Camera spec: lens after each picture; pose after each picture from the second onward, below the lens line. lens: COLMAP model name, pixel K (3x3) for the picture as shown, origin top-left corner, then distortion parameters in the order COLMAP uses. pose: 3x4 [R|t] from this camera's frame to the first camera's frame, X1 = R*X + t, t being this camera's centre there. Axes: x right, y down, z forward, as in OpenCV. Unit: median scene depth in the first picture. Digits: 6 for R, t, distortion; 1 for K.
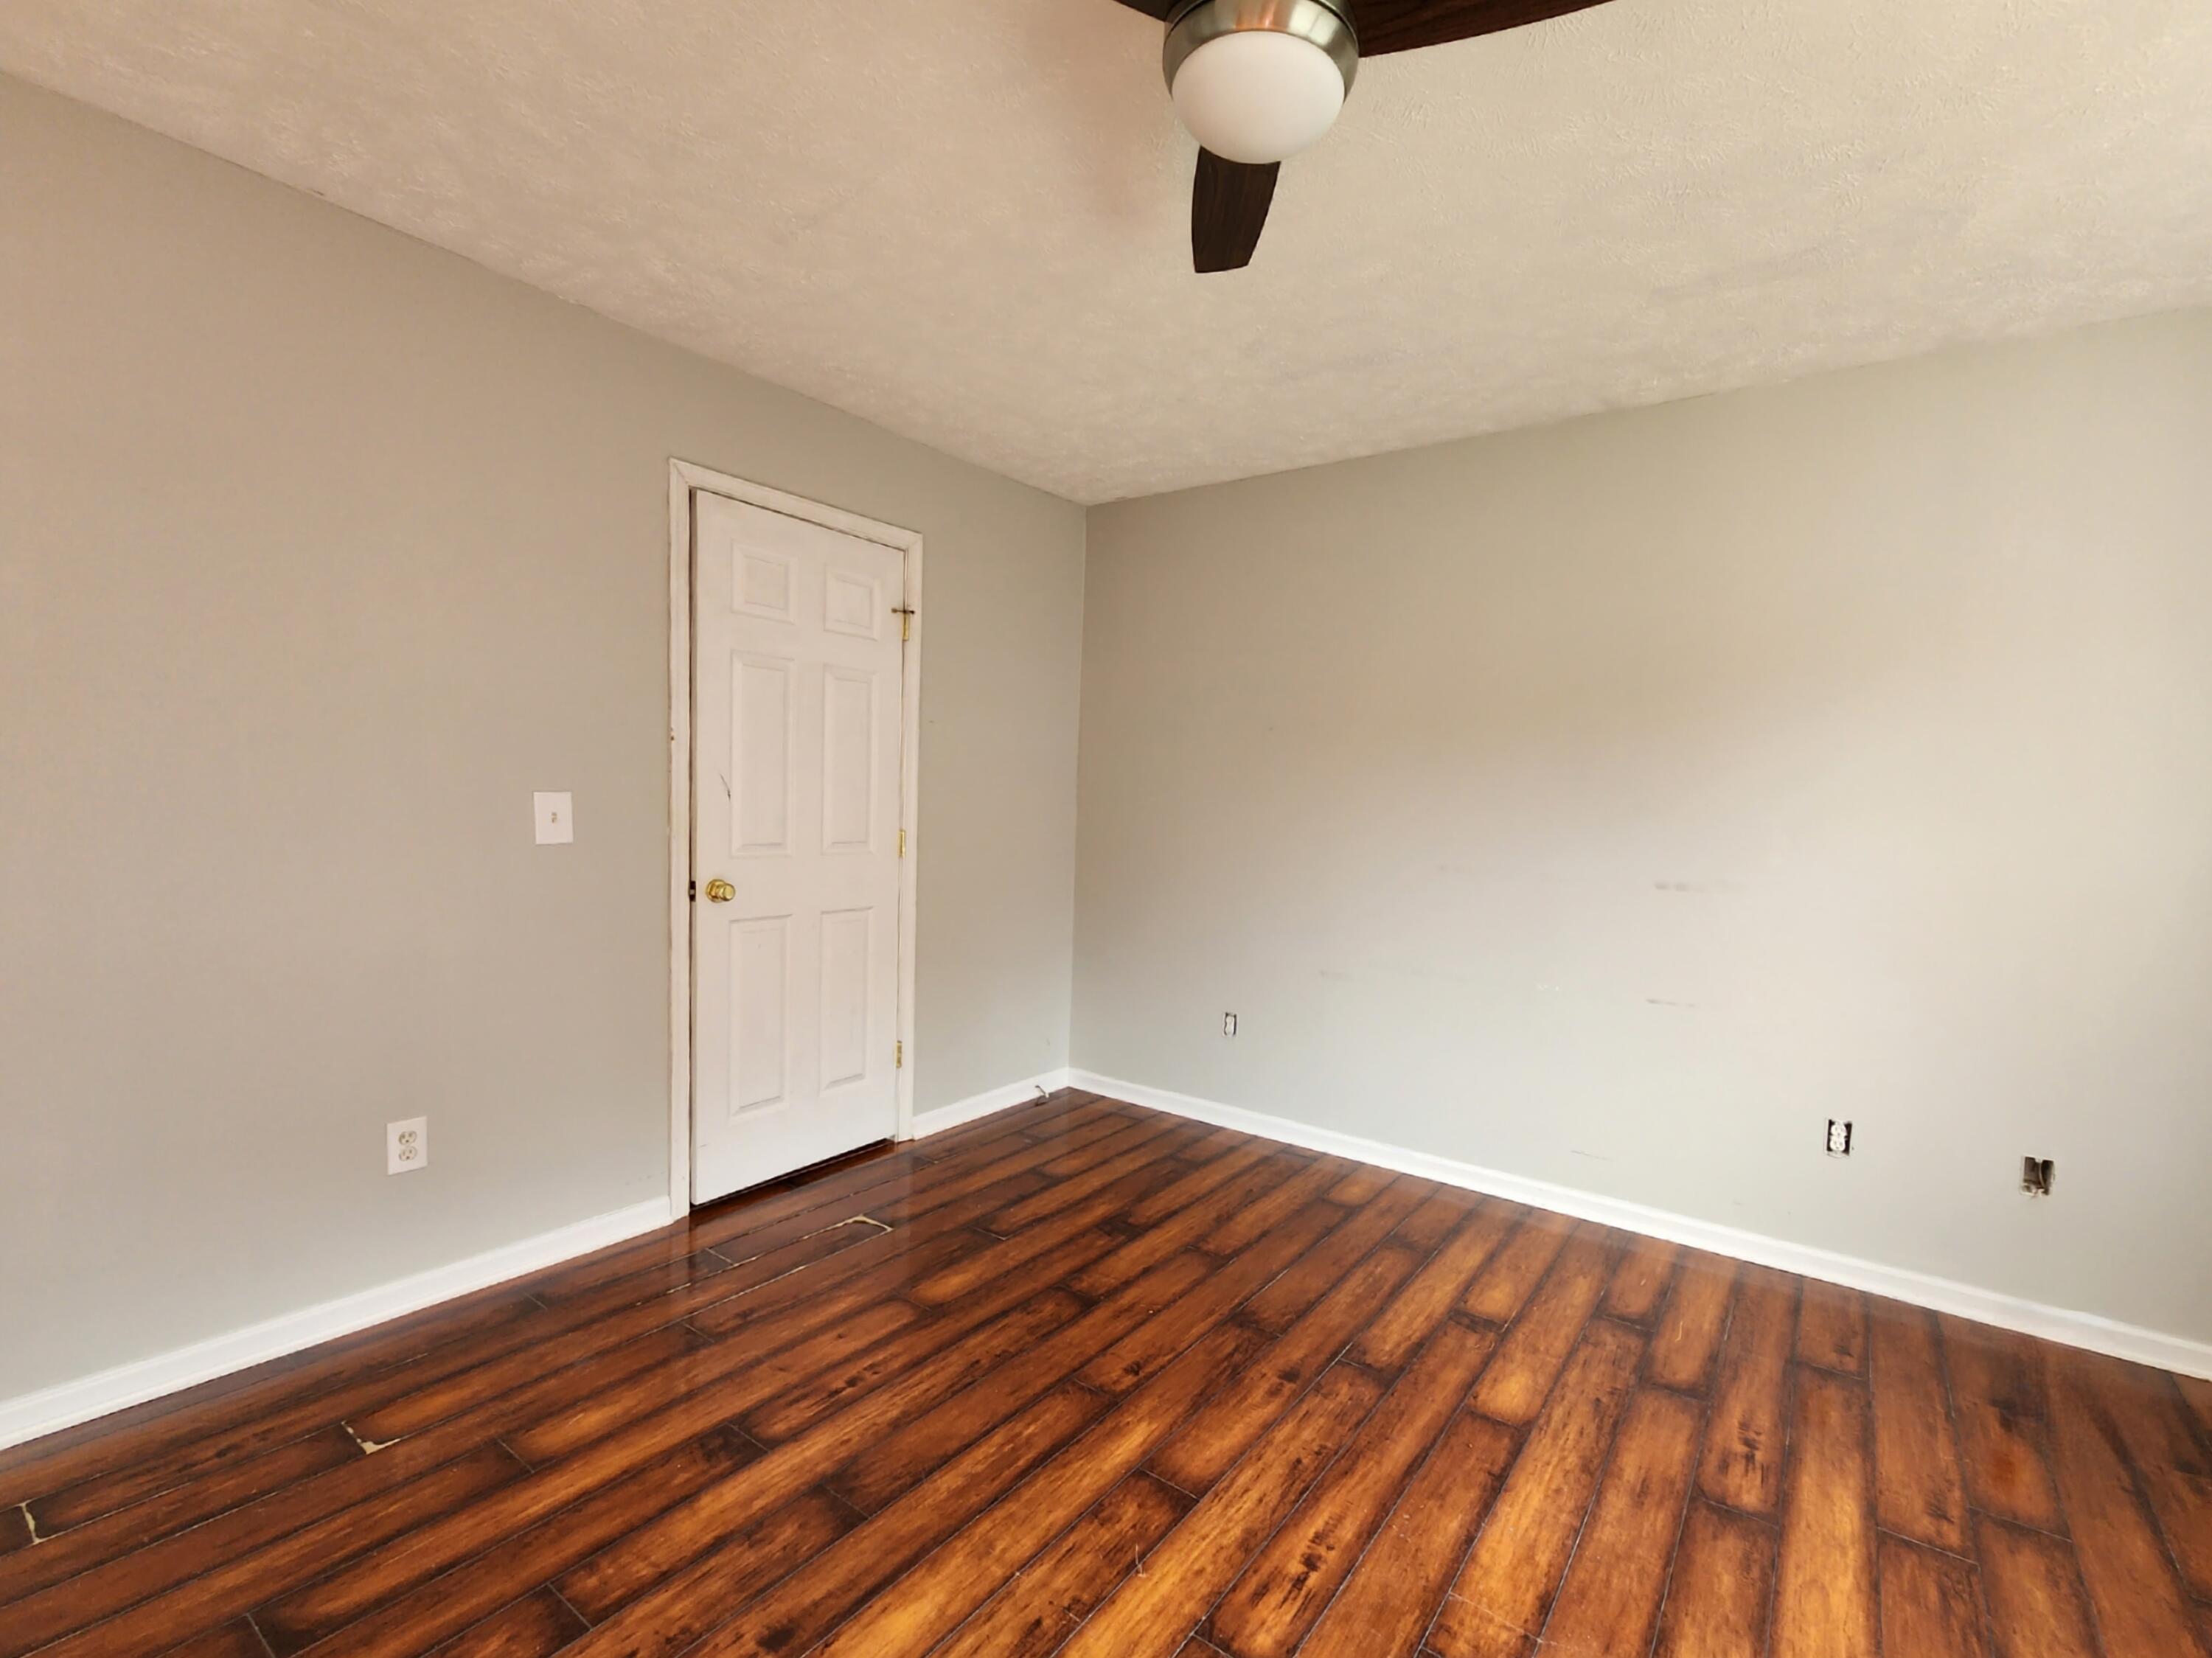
lens RADIAL K [[937.6, 0, 1103.6], [0, 937.6, 843.2], [0, 0, 1]] dist [-0.004668, -0.000618]
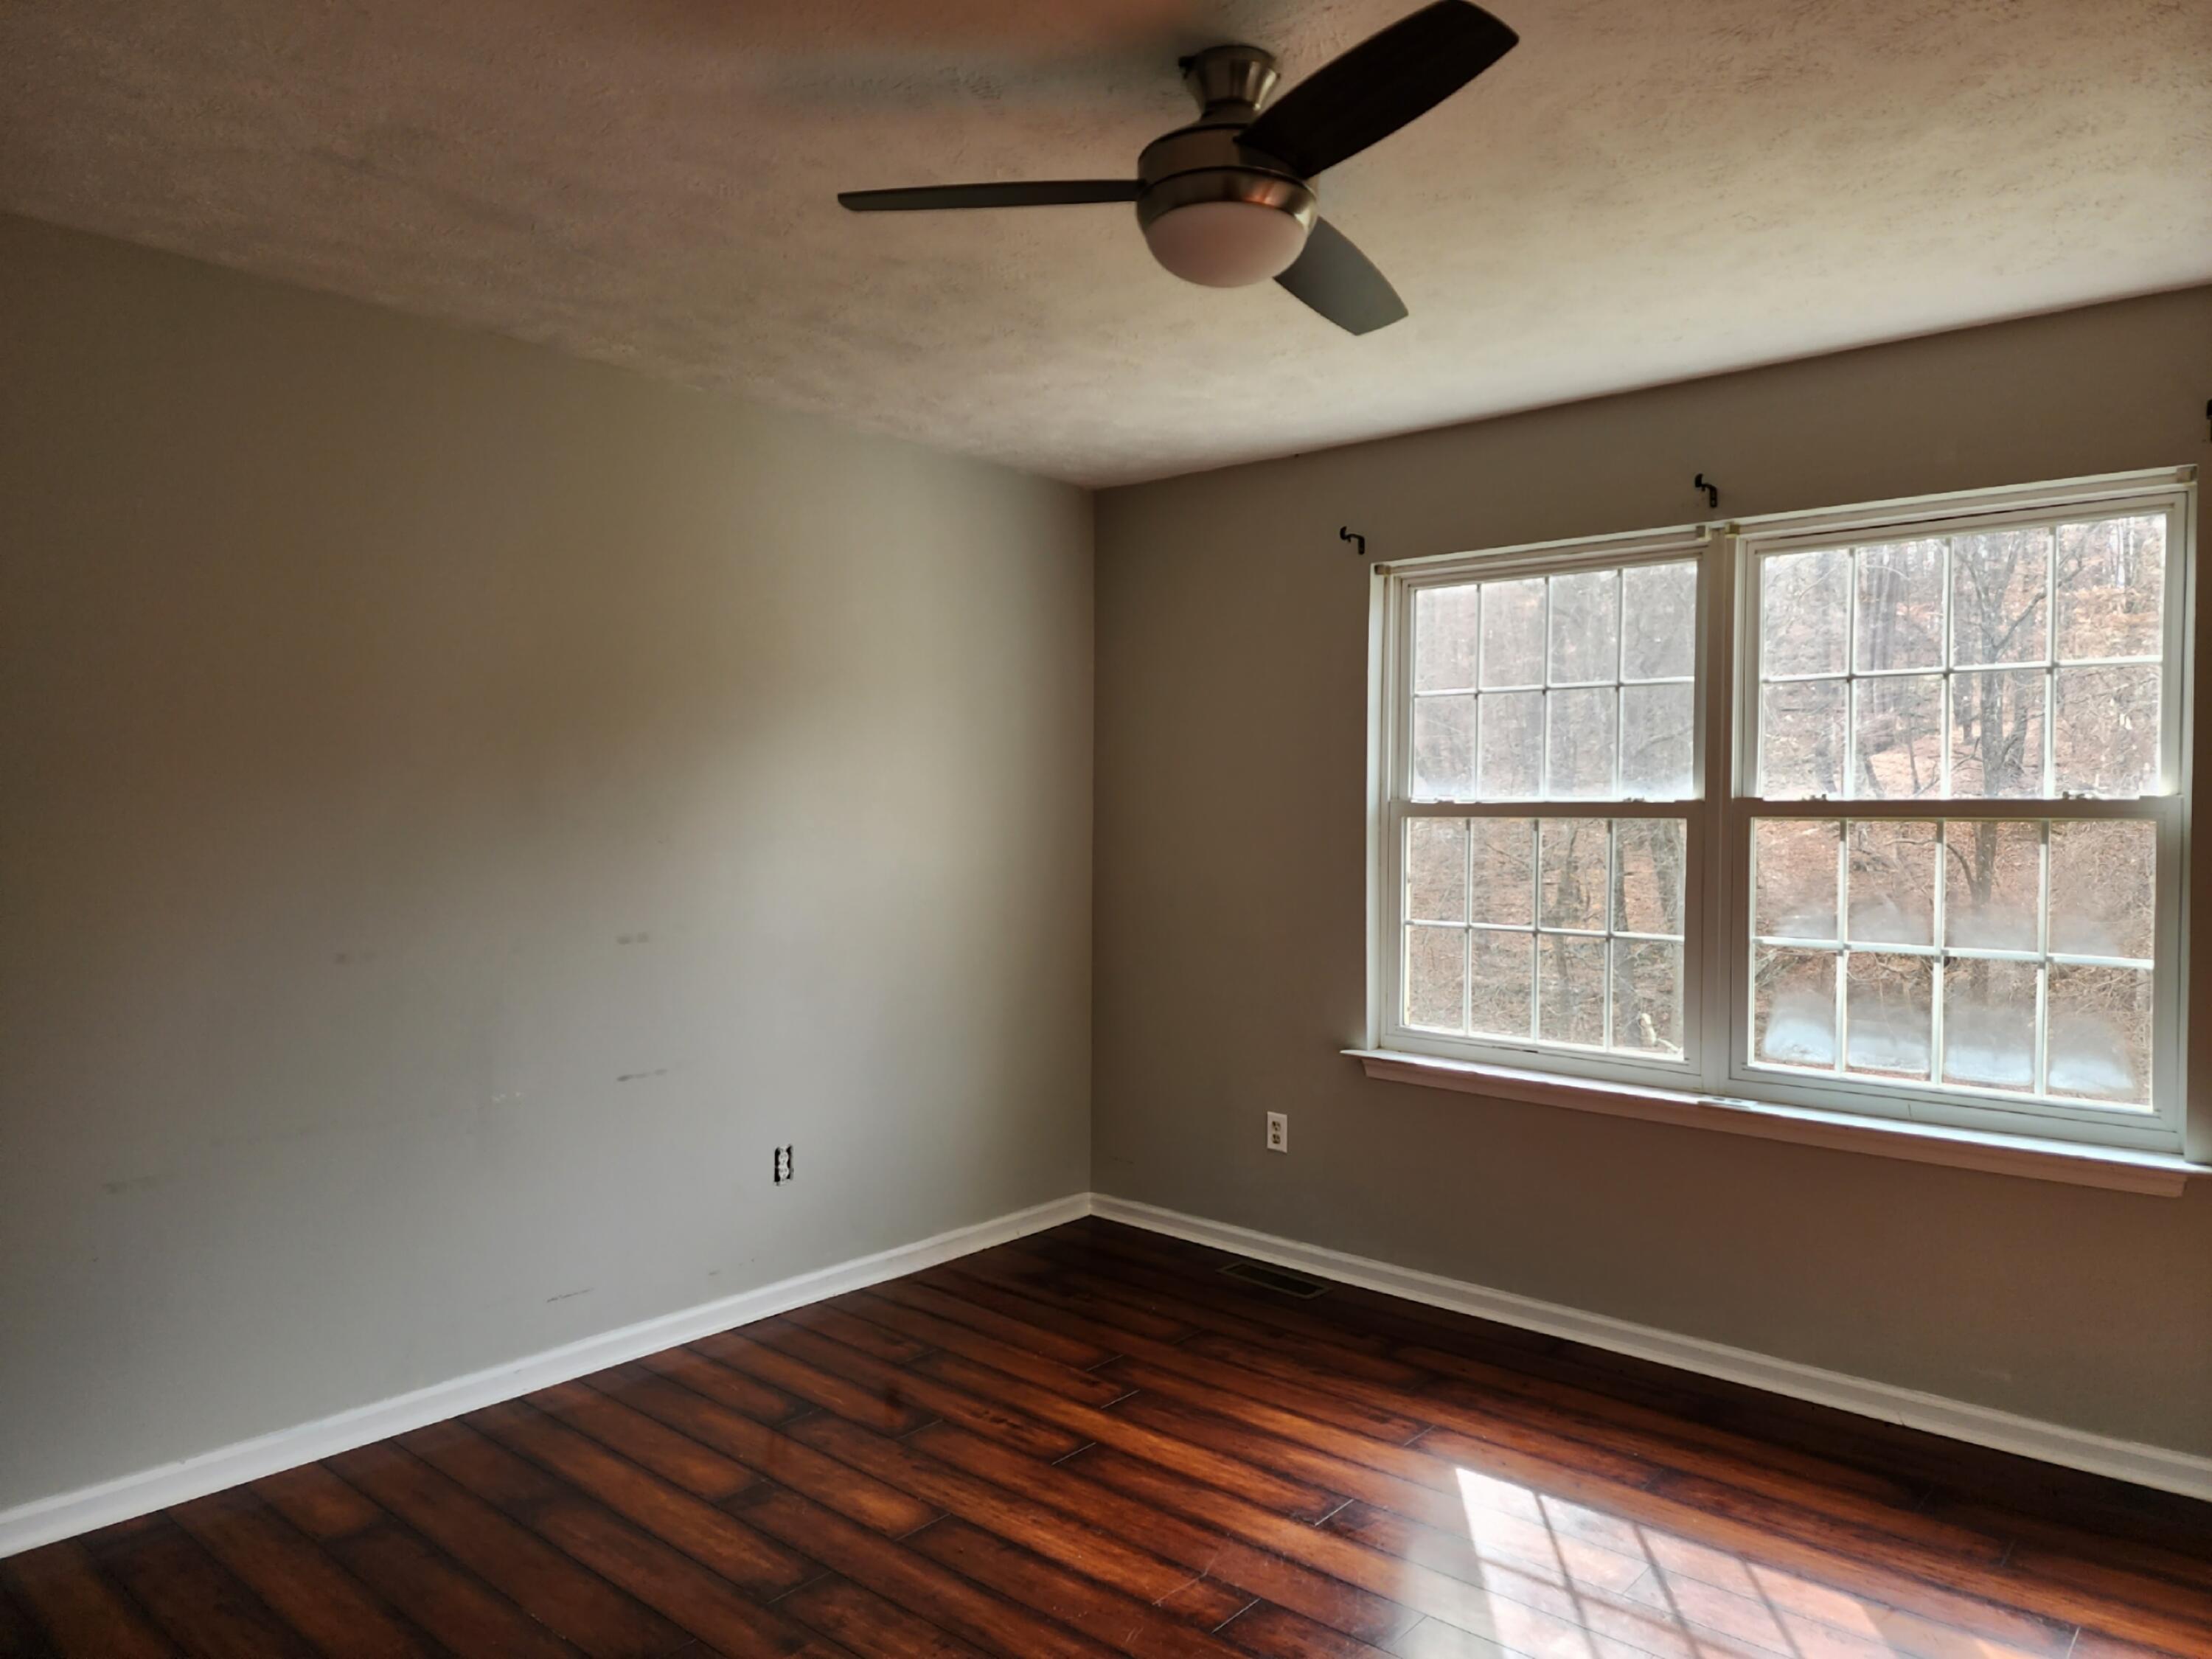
lens RADIAL K [[1491.8, 0, 1090.5], [0, 1491.8, 837.0], [0, 0, 1]] dist [0.077347, -0.063735]
pose [[0.102331, -0.060663, 0.992899, -0.896232], [0.044287, 0.997427, 0.056375, -0.134122], [-0.993764, 0.038204, 0.104754, 0.562442]]
